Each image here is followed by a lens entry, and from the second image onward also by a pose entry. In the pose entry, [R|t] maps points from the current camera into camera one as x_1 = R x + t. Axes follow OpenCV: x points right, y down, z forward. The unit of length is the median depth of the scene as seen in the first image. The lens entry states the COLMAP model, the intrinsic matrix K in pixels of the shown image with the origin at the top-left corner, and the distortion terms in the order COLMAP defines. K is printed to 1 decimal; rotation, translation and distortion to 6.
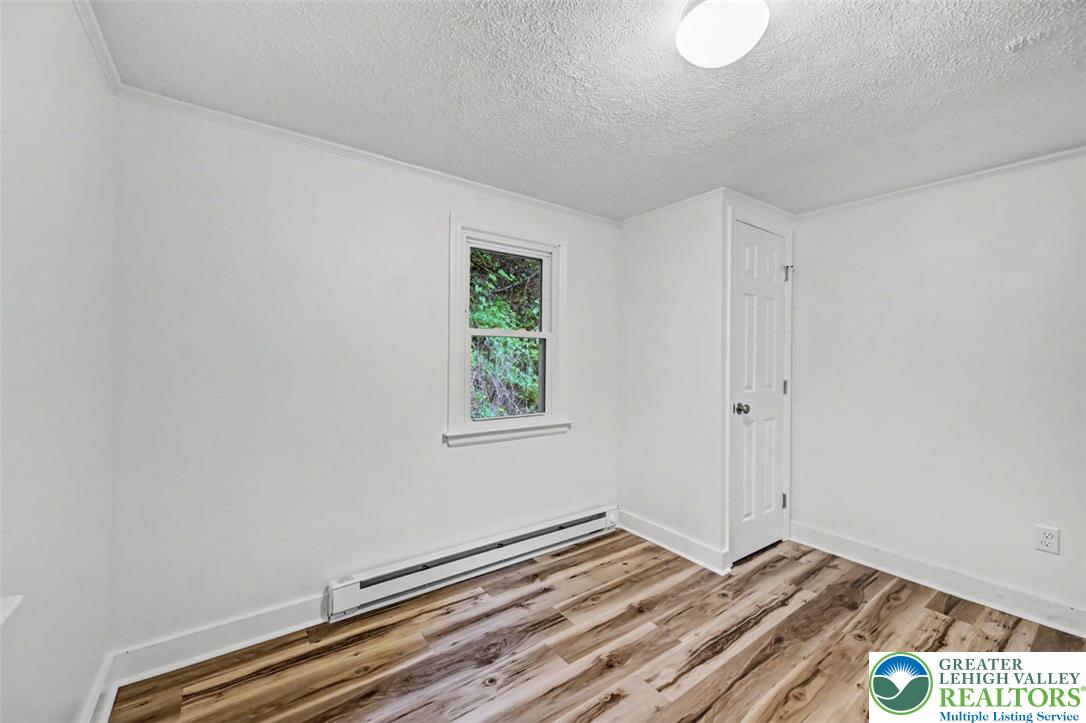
lens RADIAL K [[429.0, 0, 540.9], [0, 429.0, 357.7], [0, 0, 1]] dist [-0.000044, 0.000479]
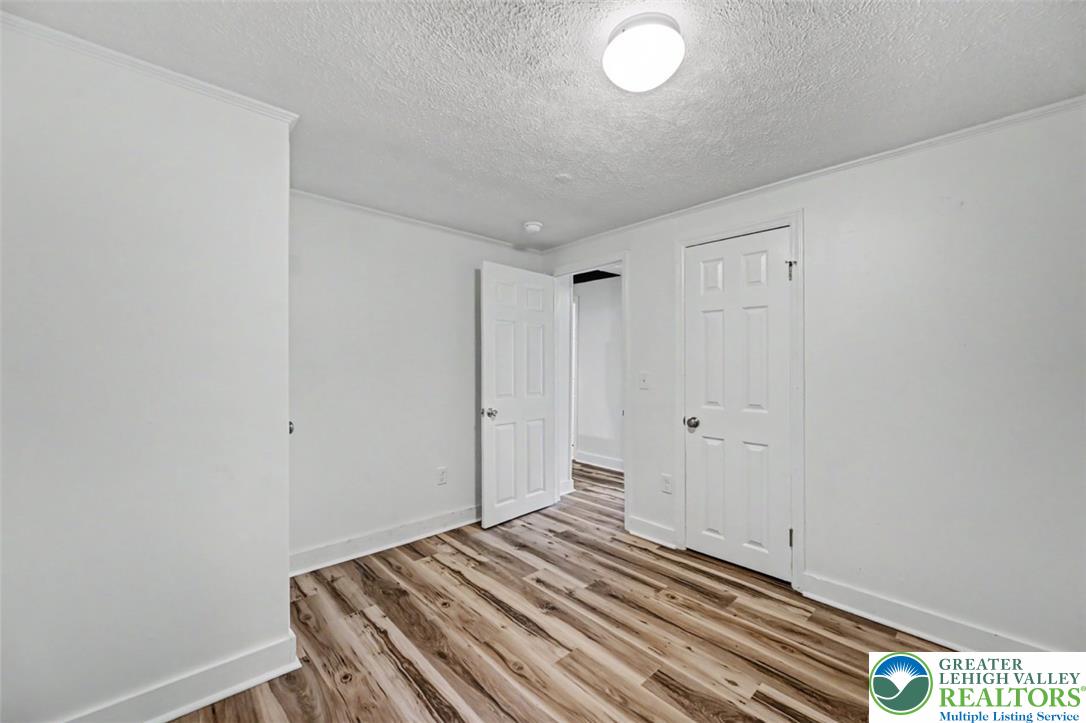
lens RADIAL K [[429.0, 0, 539.4], [0, 429.0, 359.4], [0, 0, 1]] dist [-0.000044, 0.000479]
pose [[-0.103729, -0.009570, 0.994560, -0.371883], [-0.001419, 0.999954, 0.009474, -0.007371], [-0.994605, -0.000428, -0.103738, 0.802137]]
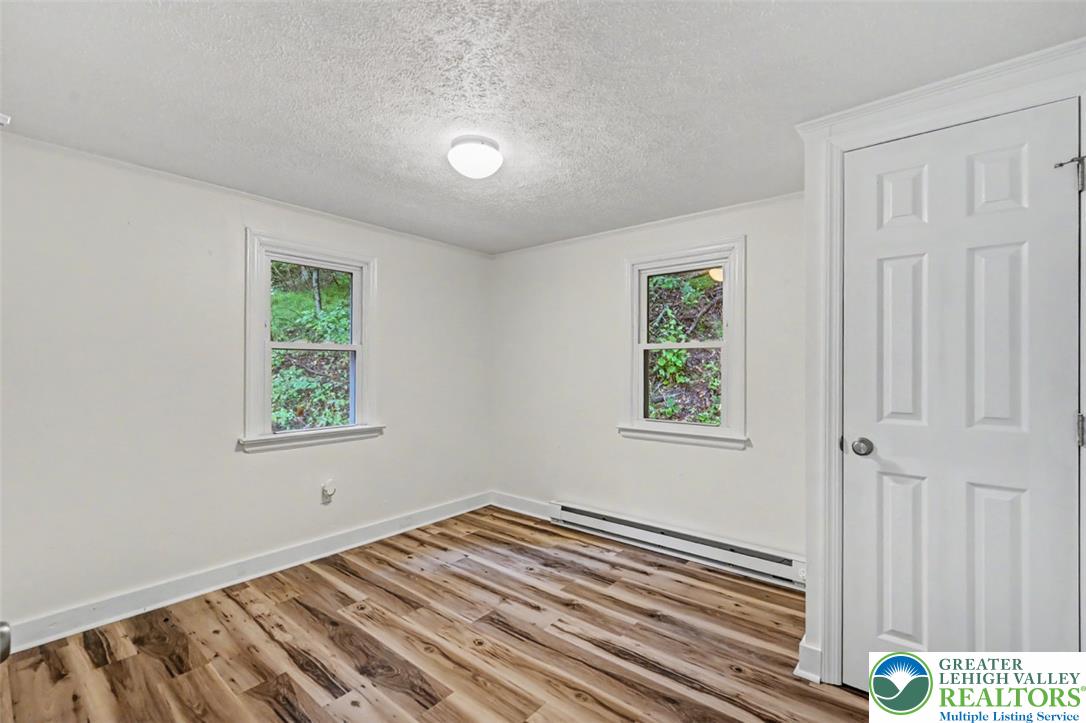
lens RADIAL K [[471.6, 0, 552.1], [0, 471.6, 363.4], [0, 0, 1]] dist [0.000503, 0.000026]
pose [[0.256487, -0.016580, -0.966406, 1.272076], [0.000197, 0.999854, -0.017102, 0.011108], [0.966548, 0.004196, 0.256452, 0.485520]]
